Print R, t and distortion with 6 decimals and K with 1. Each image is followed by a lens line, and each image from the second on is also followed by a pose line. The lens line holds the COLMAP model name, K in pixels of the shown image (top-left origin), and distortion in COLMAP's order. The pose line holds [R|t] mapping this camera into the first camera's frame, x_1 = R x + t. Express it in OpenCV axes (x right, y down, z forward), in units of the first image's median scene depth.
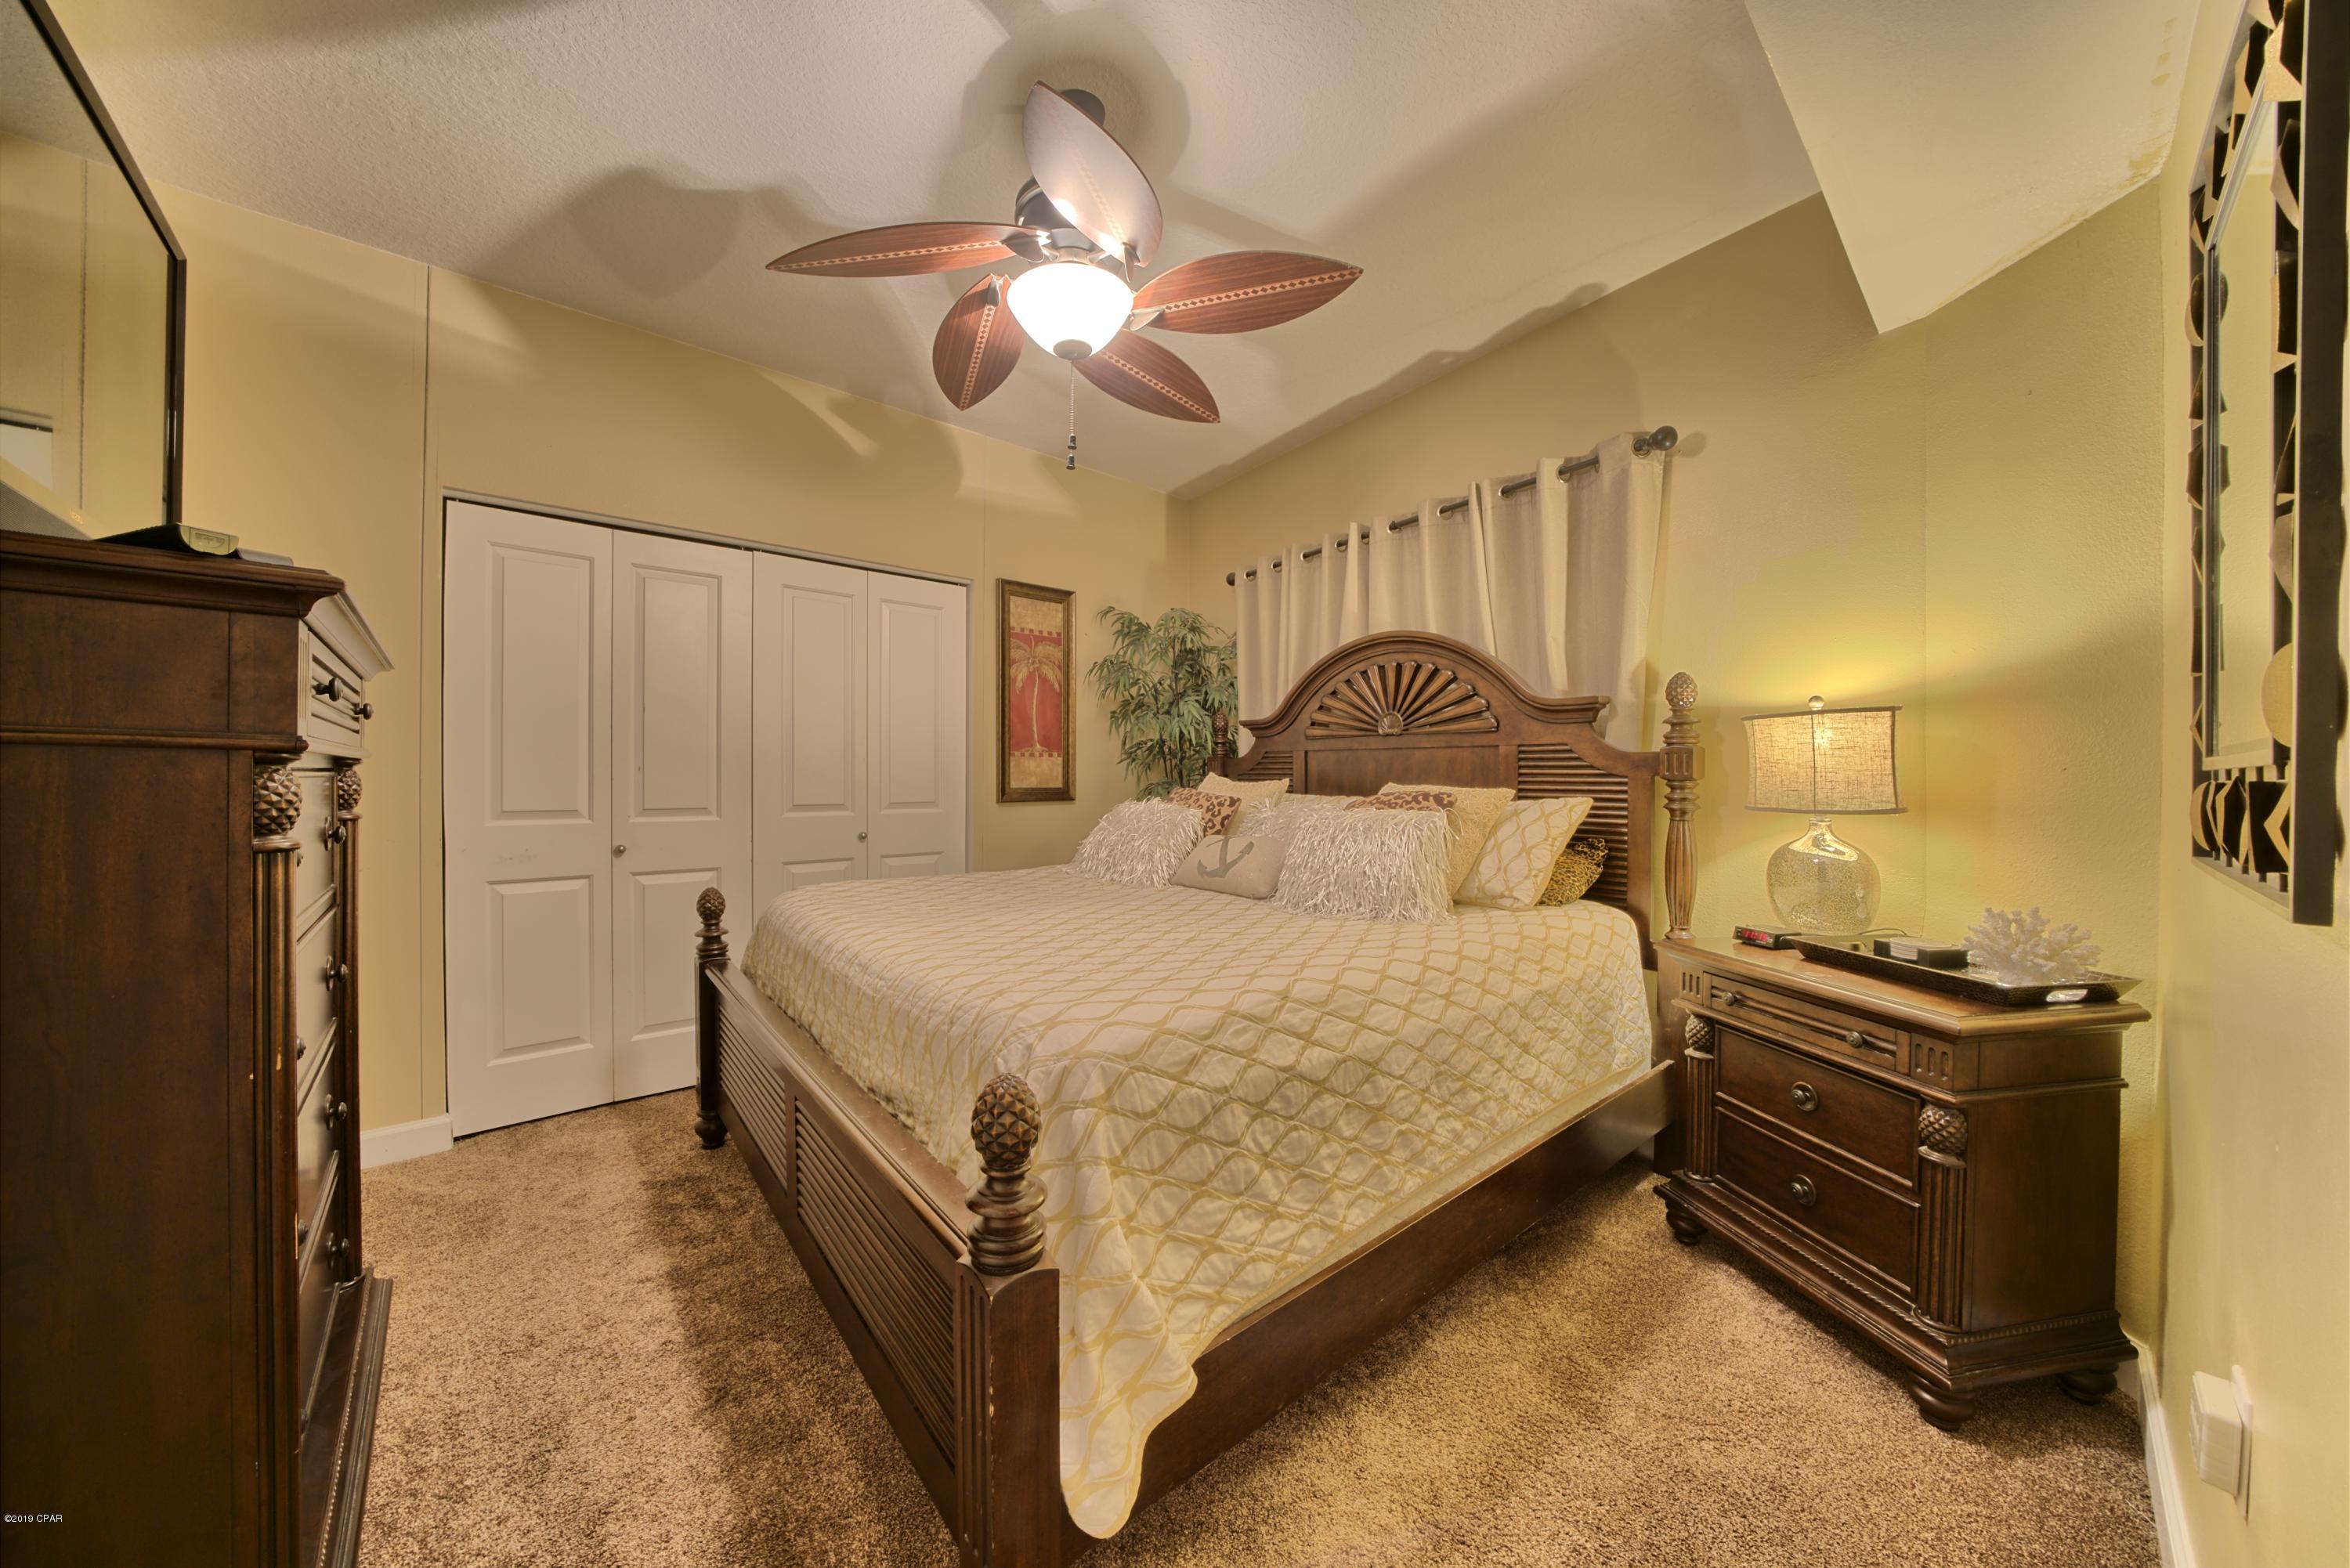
lens RADIAL K [[813.6, 0, 1189.3], [0, 813.6, 774.1], [0, 0, 1]] dist [-0.021927, 0.001788]
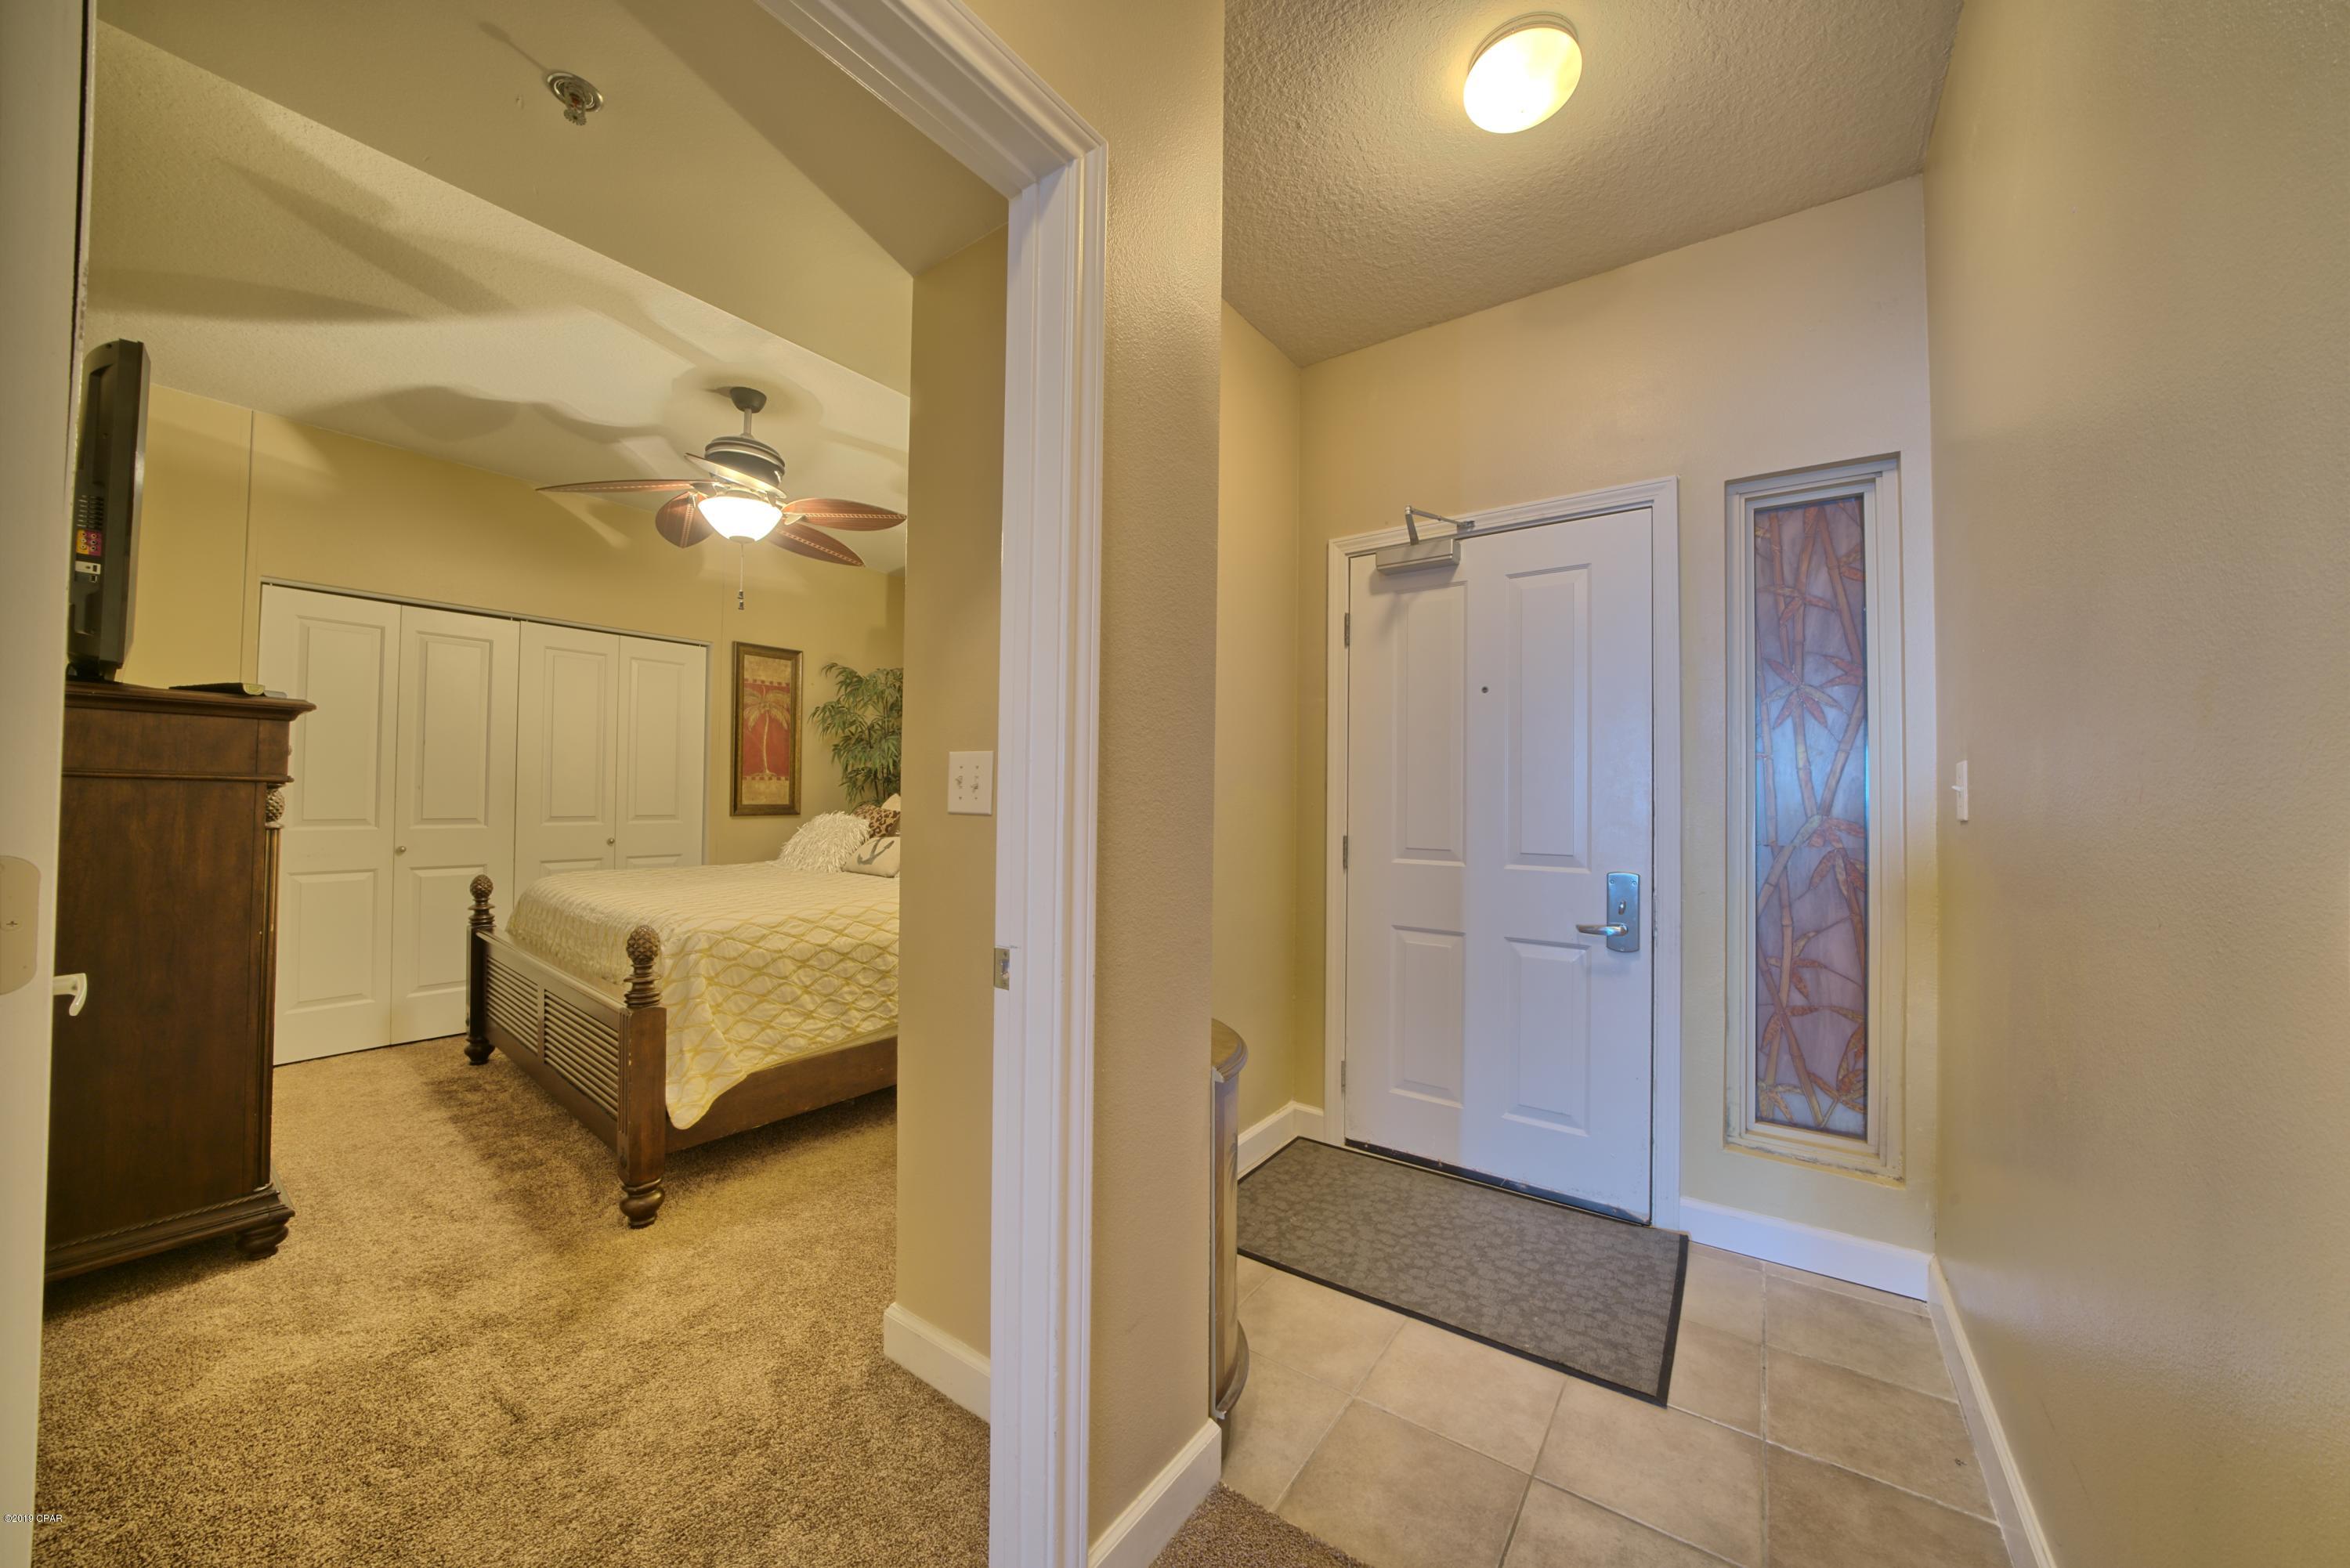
lens RADIAL K [[813.6, 0, 1175.8], [0, 813.6, 776.4], [0, 0, 1]] dist [-0.021927, 0.001788]
pose [[0.980142, 0.010054, 0.198040, 0.324386], [-0.005819, 0.999742, -0.021956, -0.005087], [-0.198210, 0.020367, 0.979948, -0.631662]]
